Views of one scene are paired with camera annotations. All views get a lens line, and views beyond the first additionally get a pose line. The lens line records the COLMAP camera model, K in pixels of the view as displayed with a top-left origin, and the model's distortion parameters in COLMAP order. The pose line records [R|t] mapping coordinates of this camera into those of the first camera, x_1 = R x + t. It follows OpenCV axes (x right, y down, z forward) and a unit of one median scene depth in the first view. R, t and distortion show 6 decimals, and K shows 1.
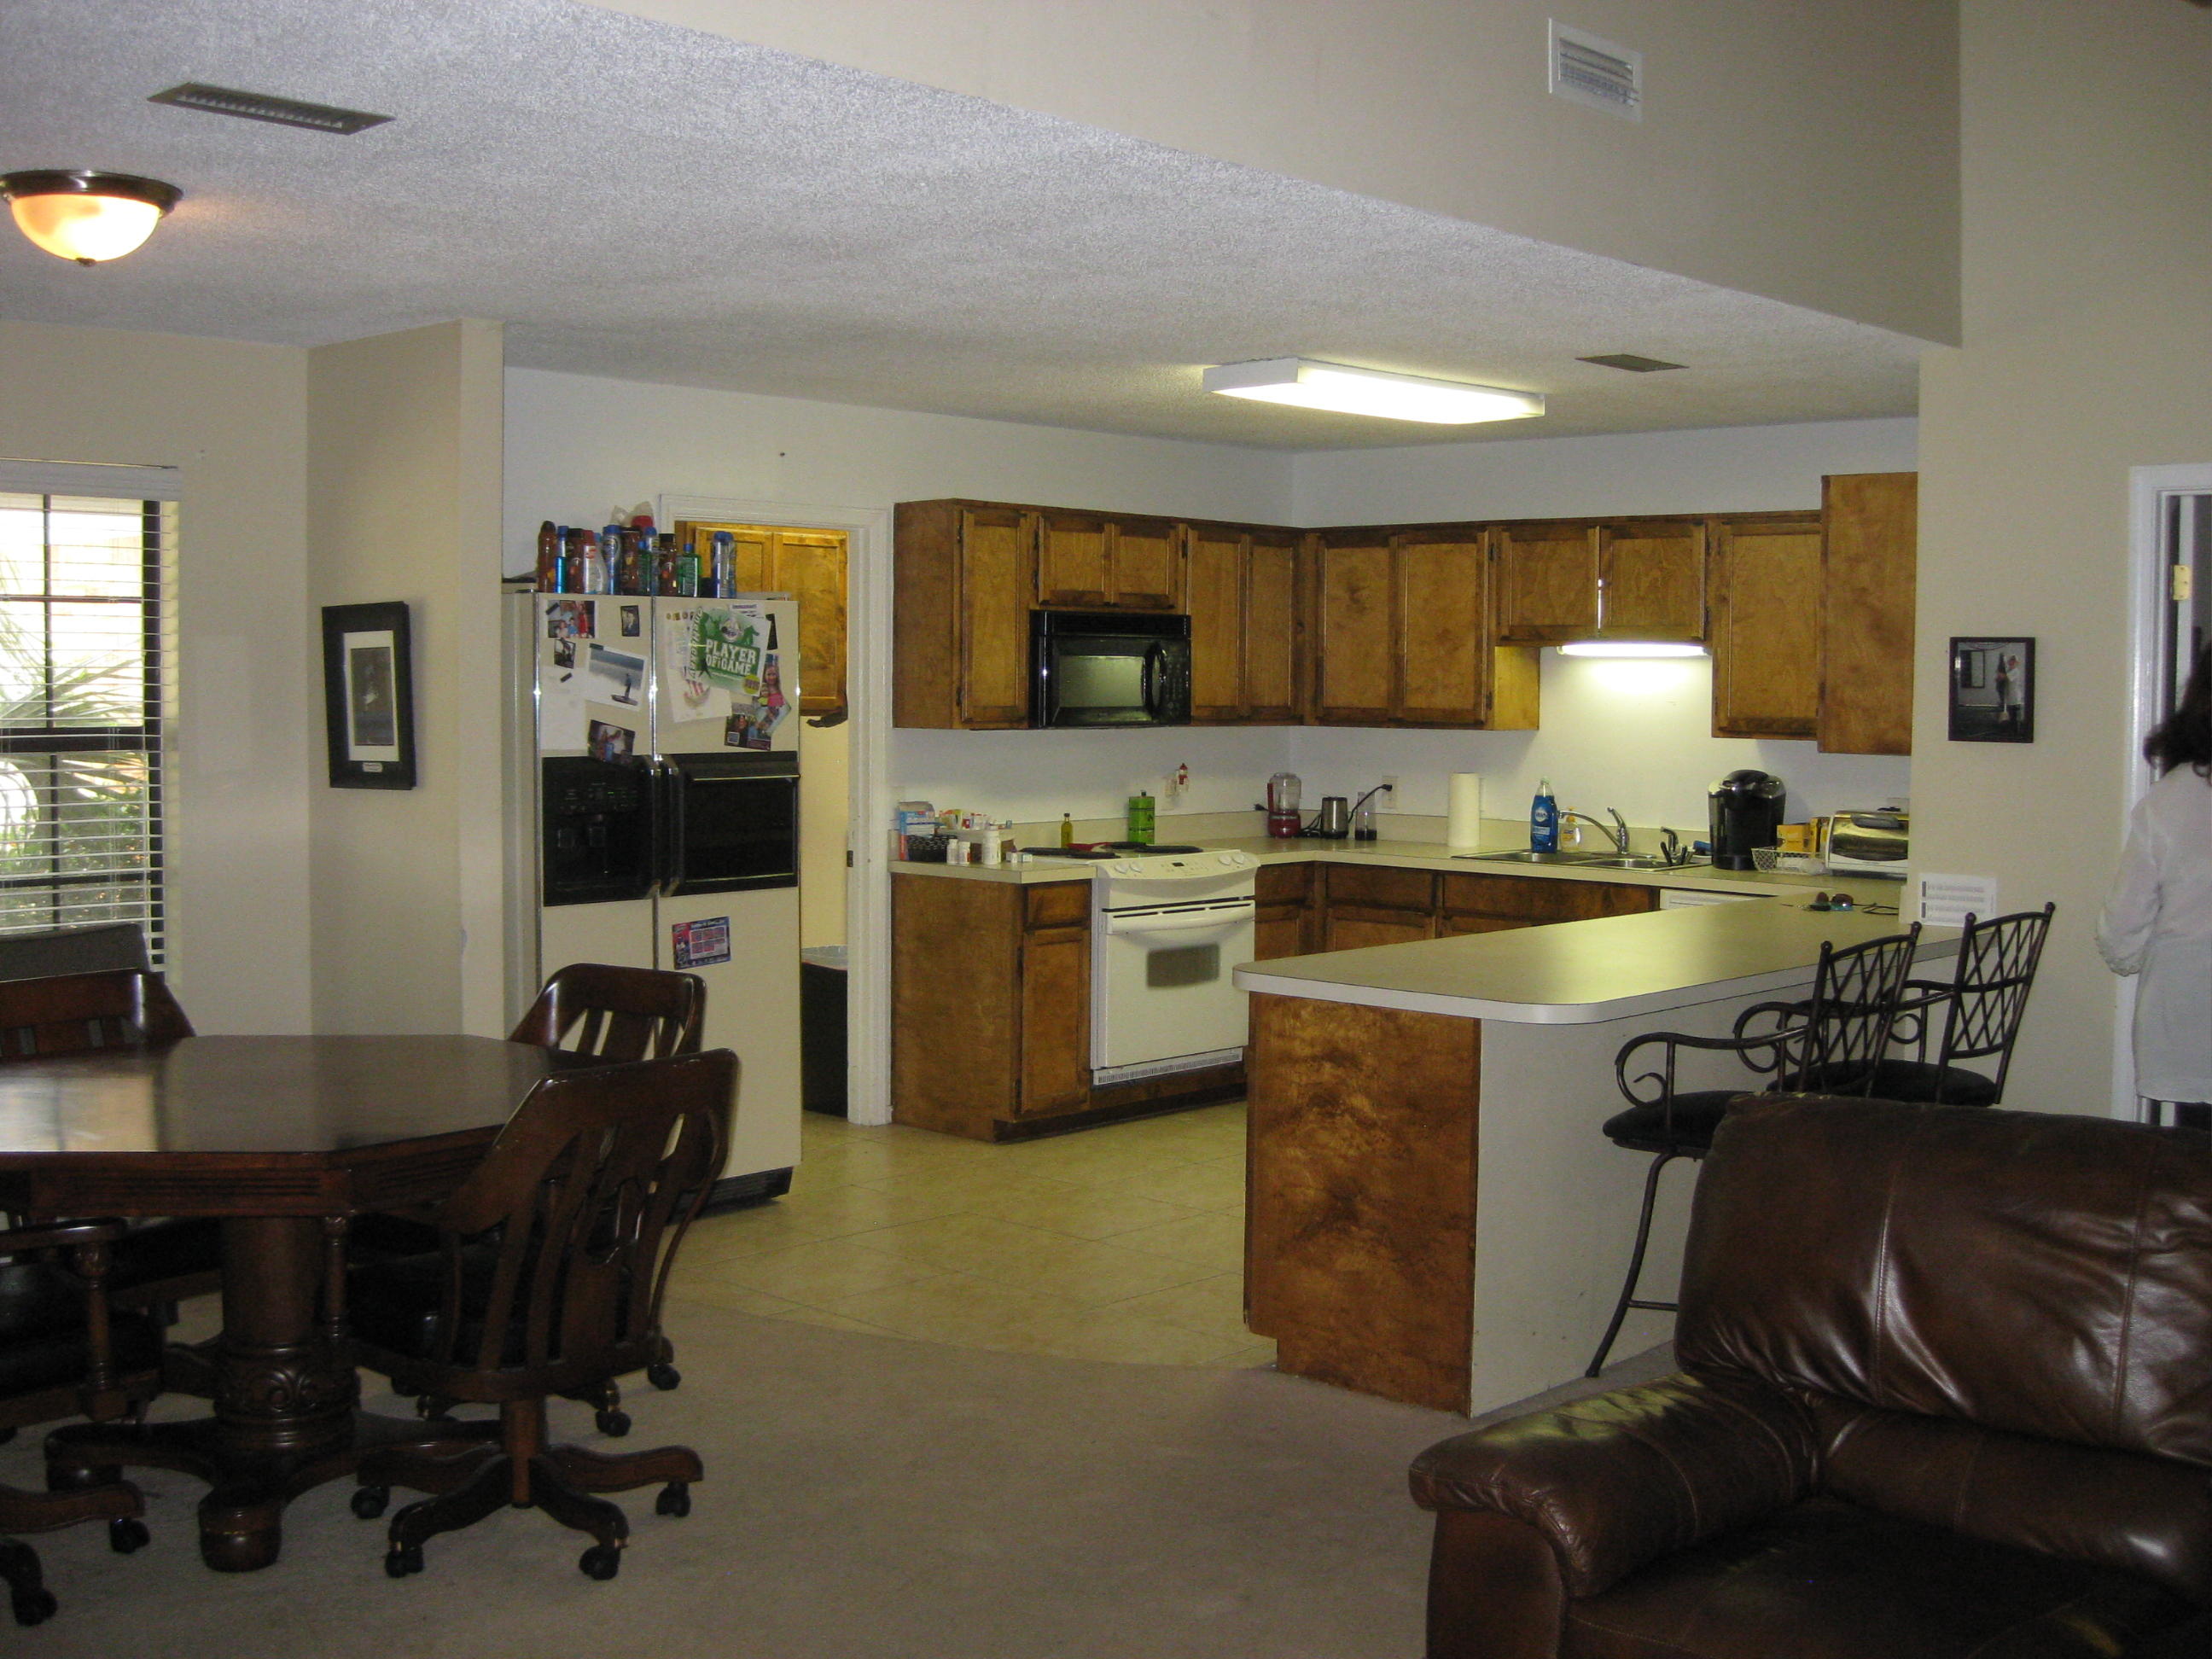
lens RADIAL K [[2431.5, 0, 1113.7], [0, 2431.5, 802.1], [0, 0, 1]] dist [-0.173216, 0.119880]
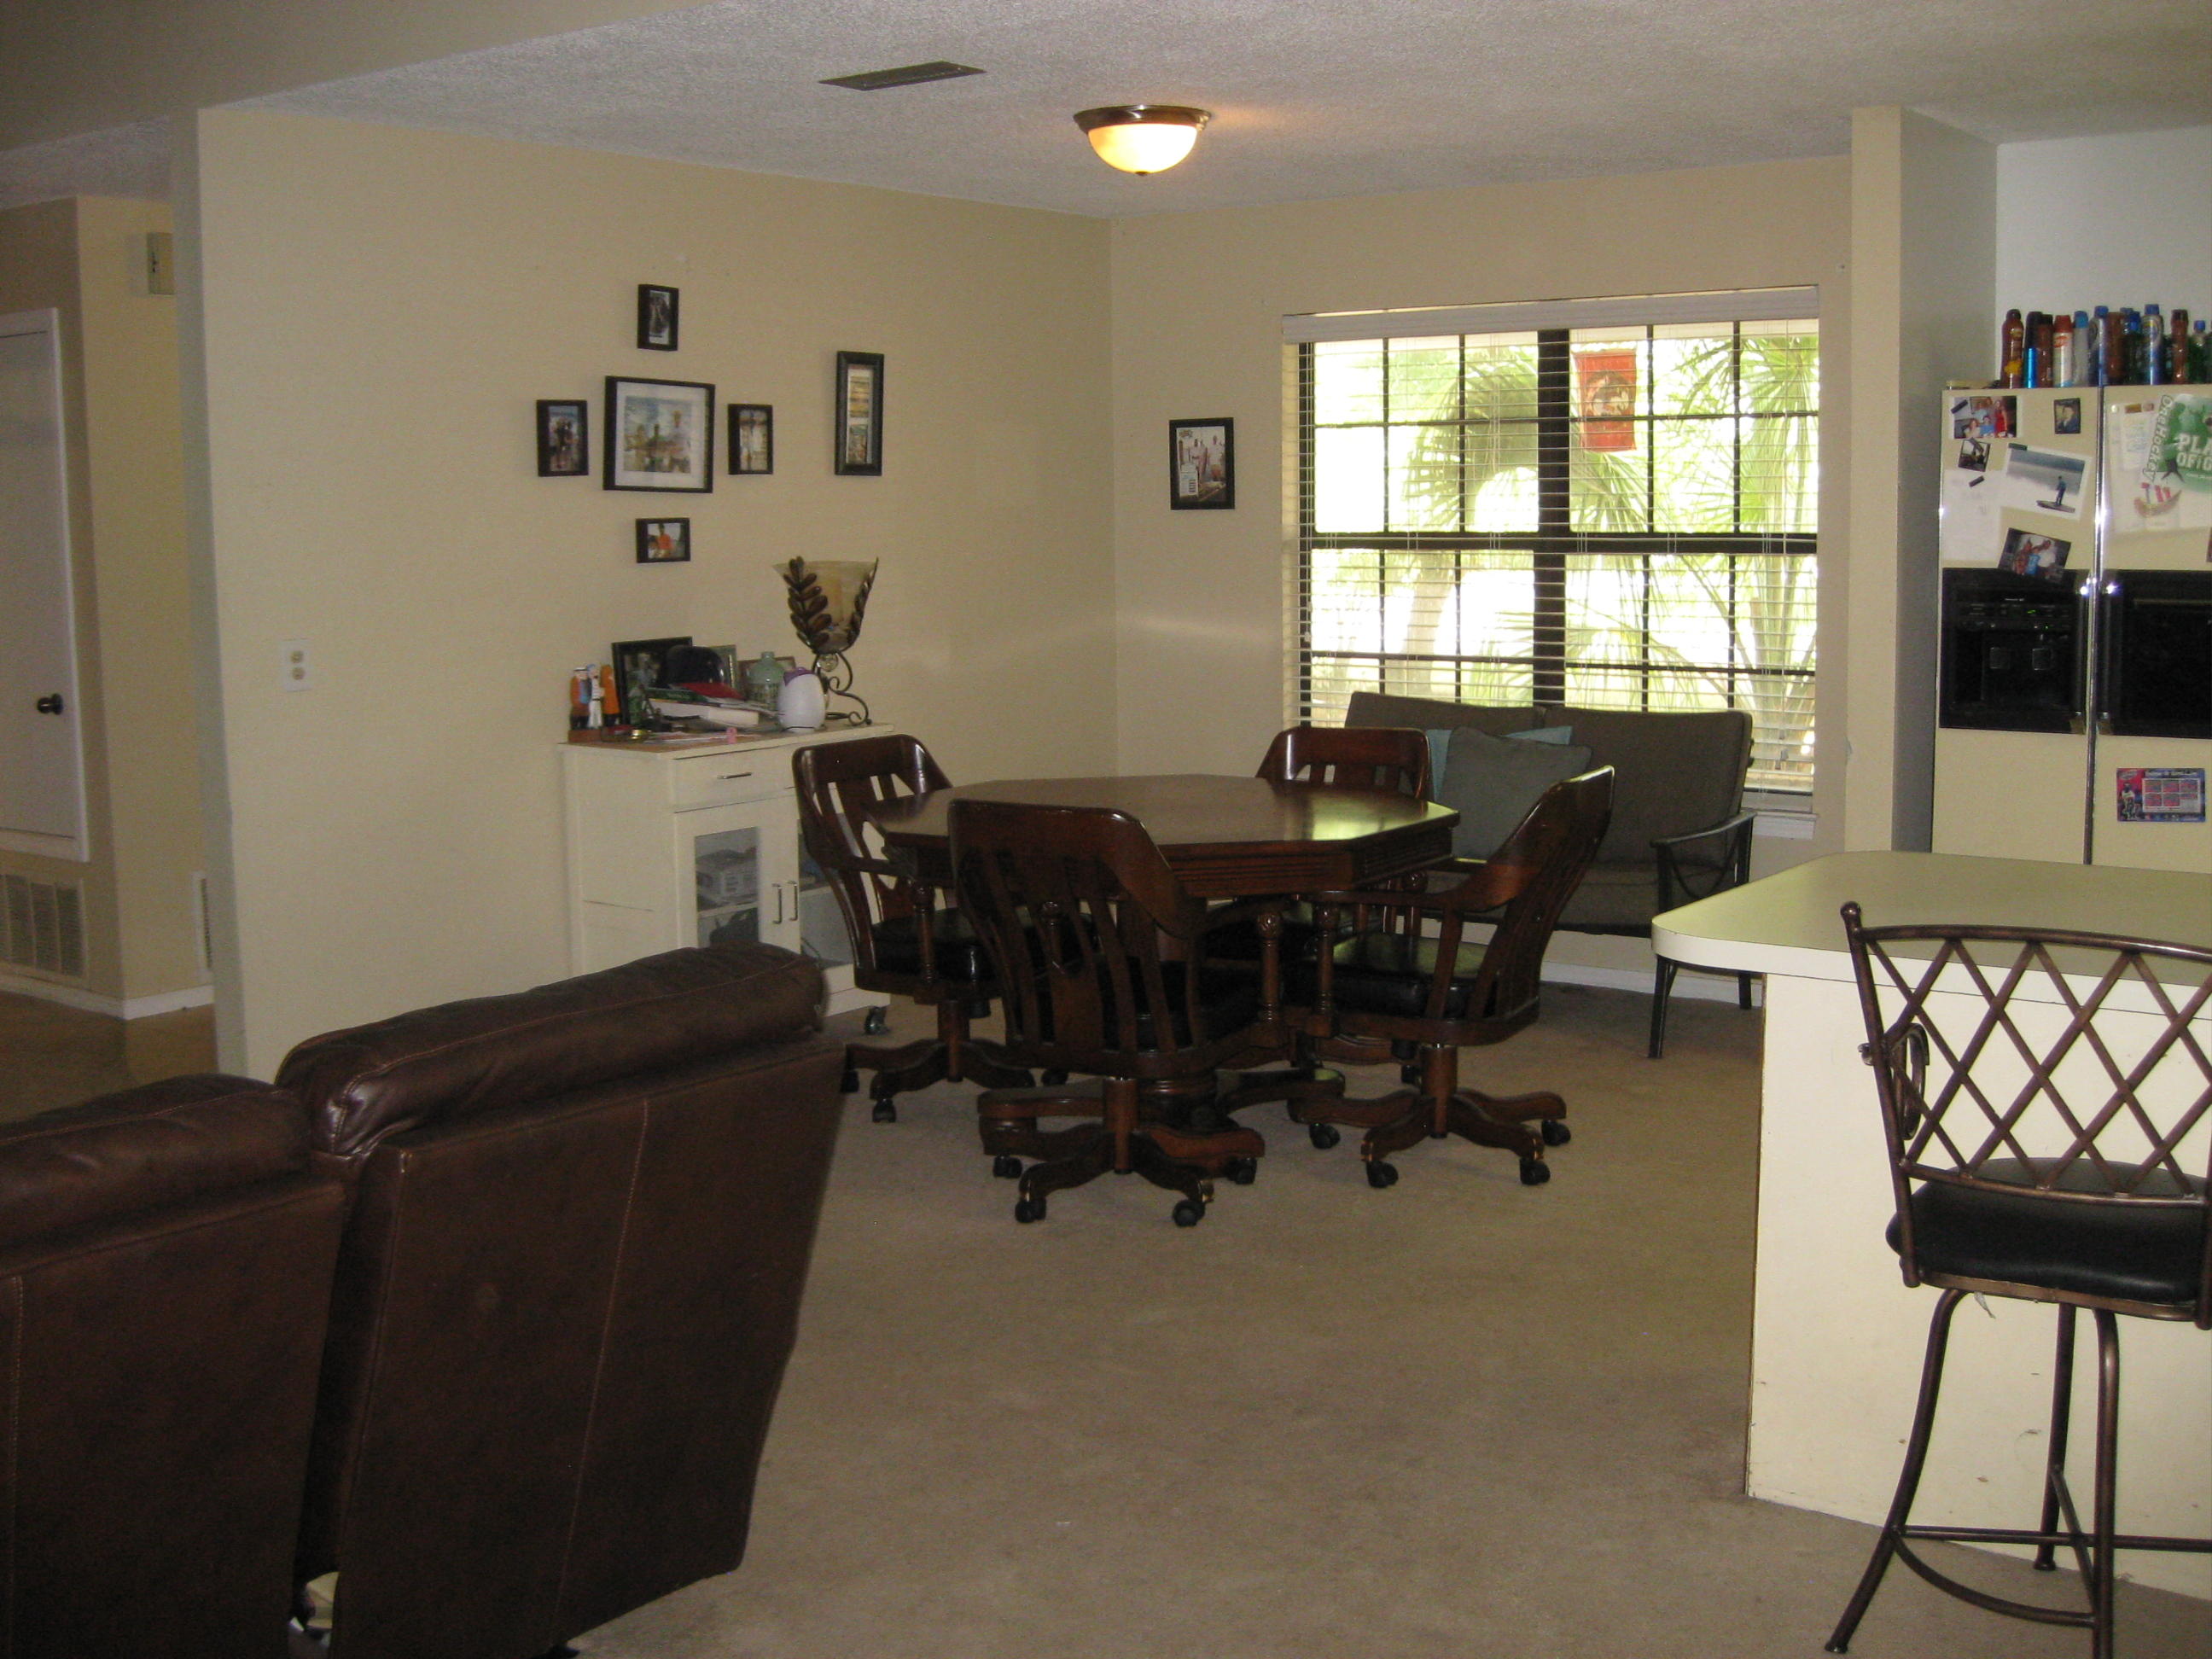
lens RADIAL K [[2431.5, 0, 1113.7], [0, 2431.5, 802.1], [0, 0, 1]] dist [-0.173216, 0.119880]
pose [[0.116141, 0.112584, -0.986831, 0.602794], [-0.035665, 0.993387, 0.109135, -0.016474], [0.992592, 0.022520, 0.119388, 0.537203]]
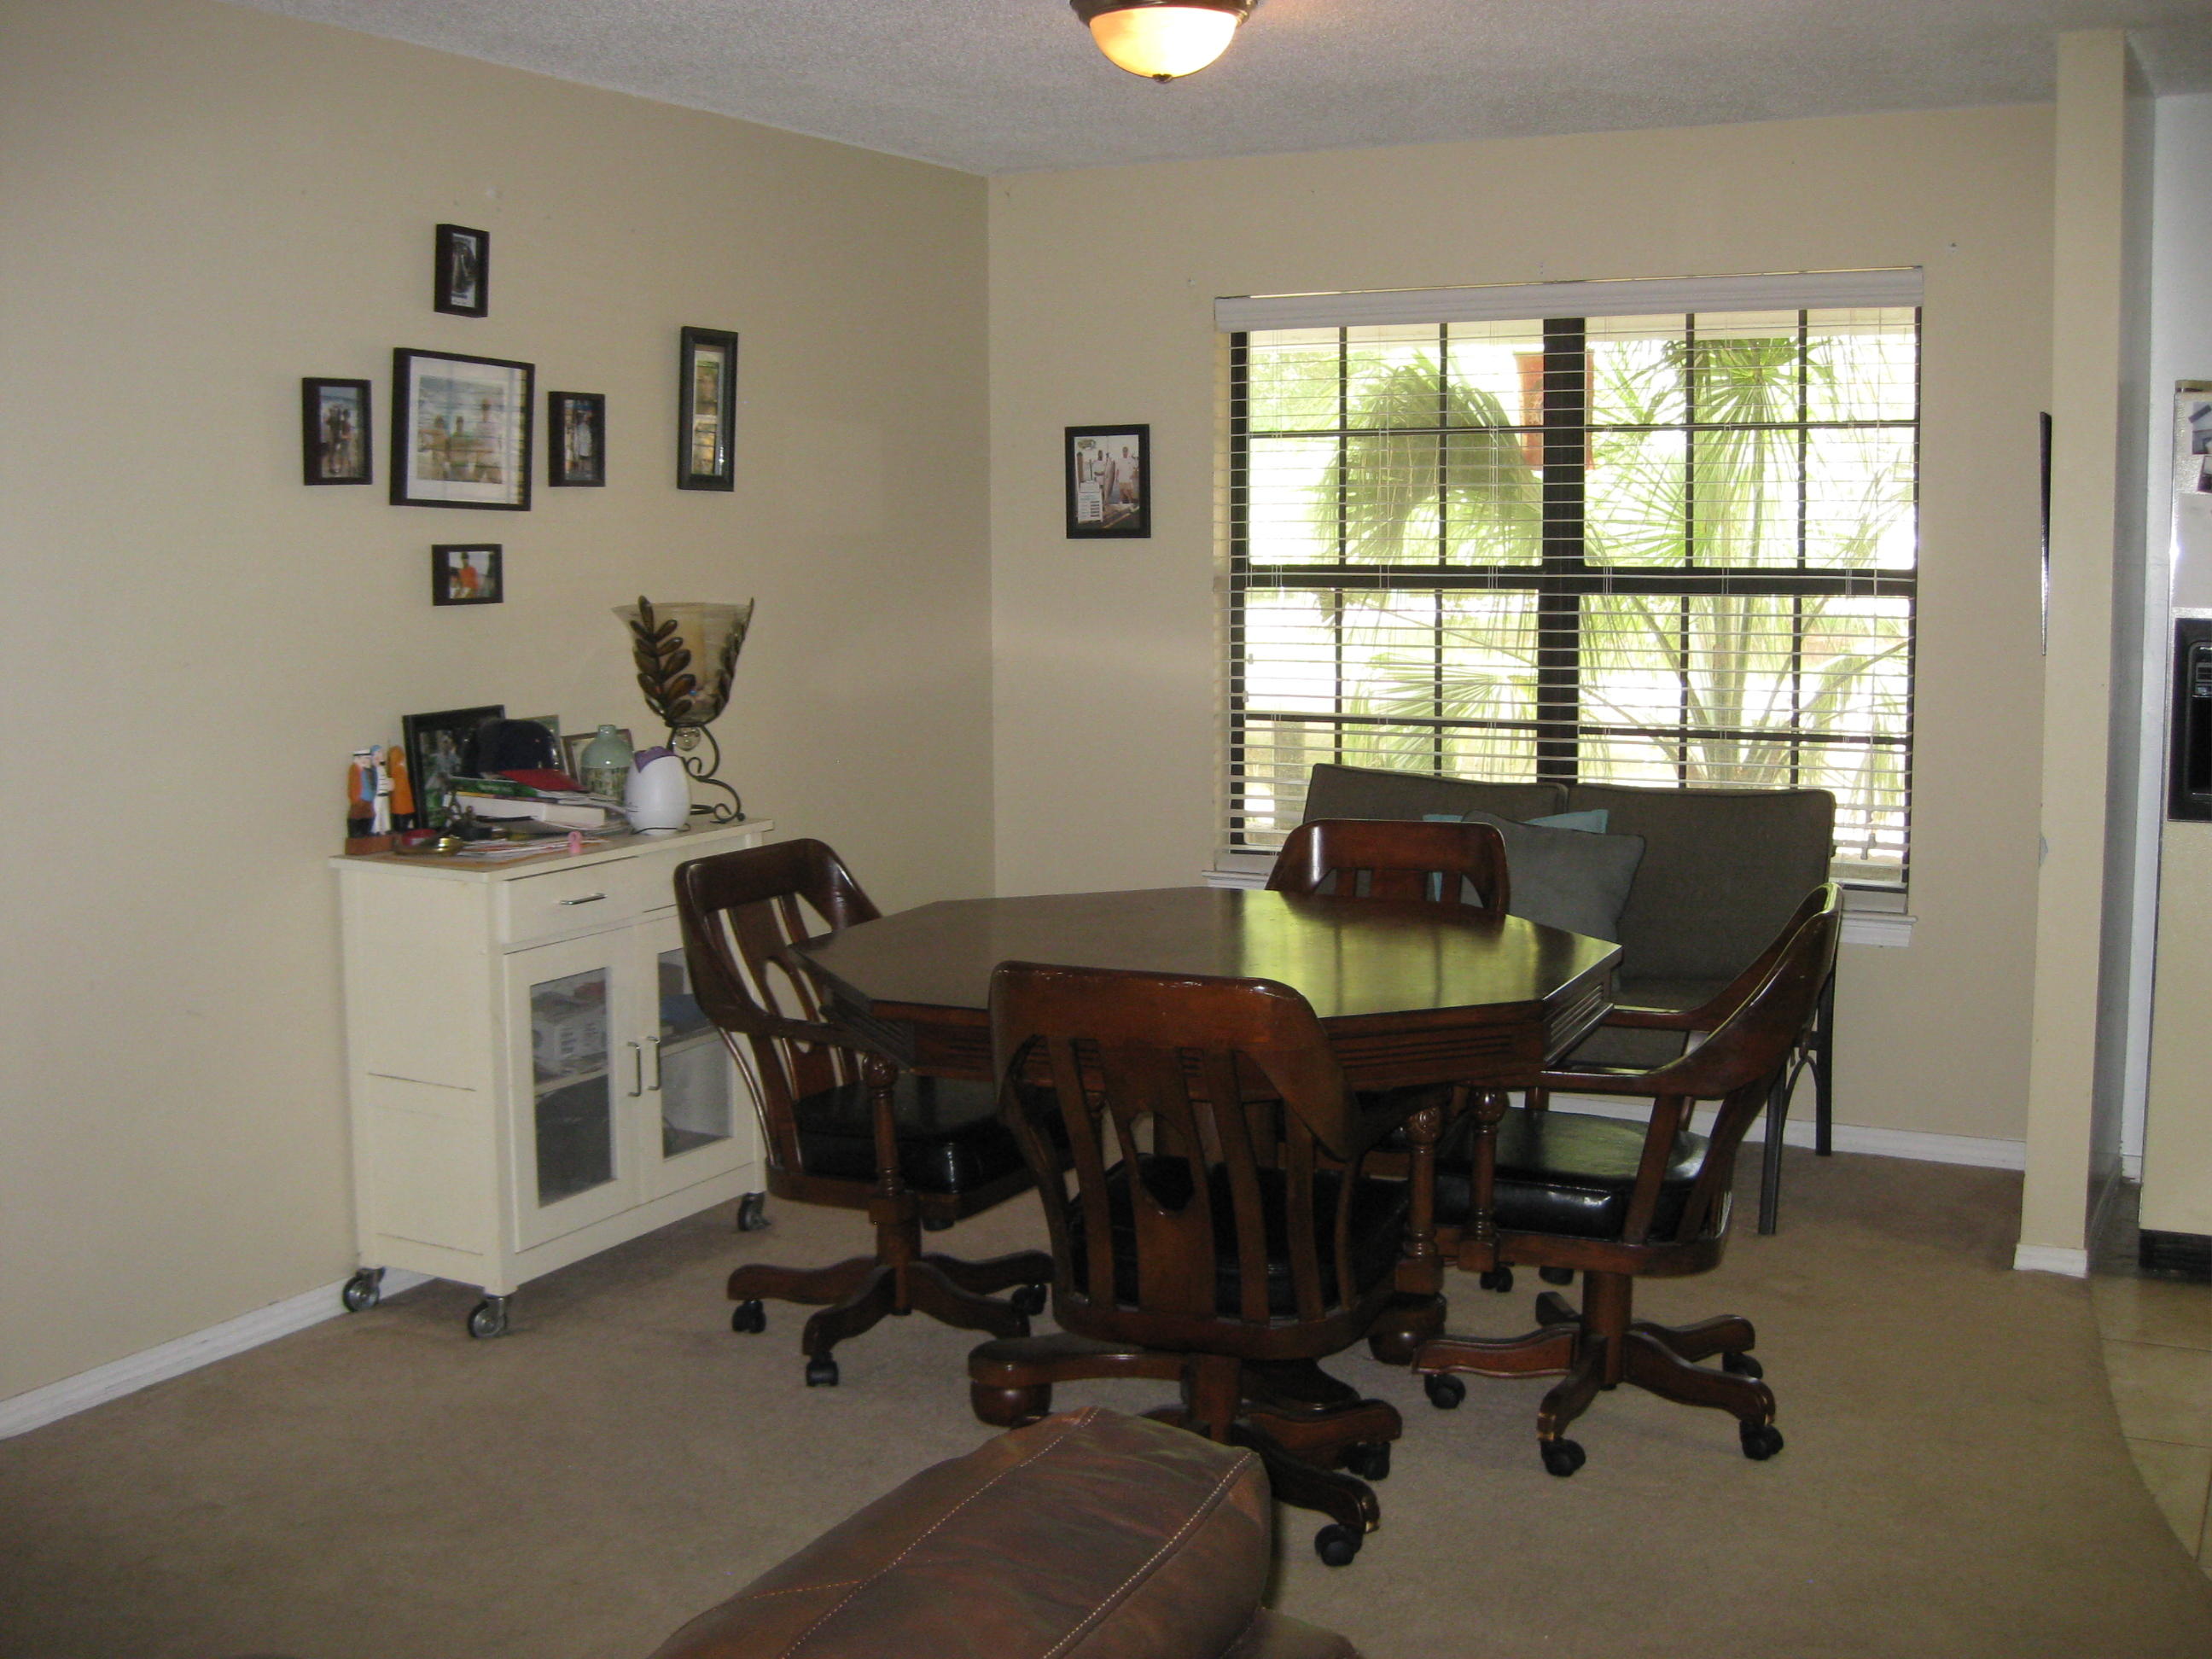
lens RADIAL K [[2431.5, 0, 1113.7], [0, 2431.5, 802.1], [0, 0, 1]] dist [-0.173216, 0.119880]
pose [[0.265876, 0.097387, -0.959076, 0.346357], [-0.040097, 0.995140, 0.089933, -0.013137], [0.963173, 0.014545, 0.268489, 0.464863]]
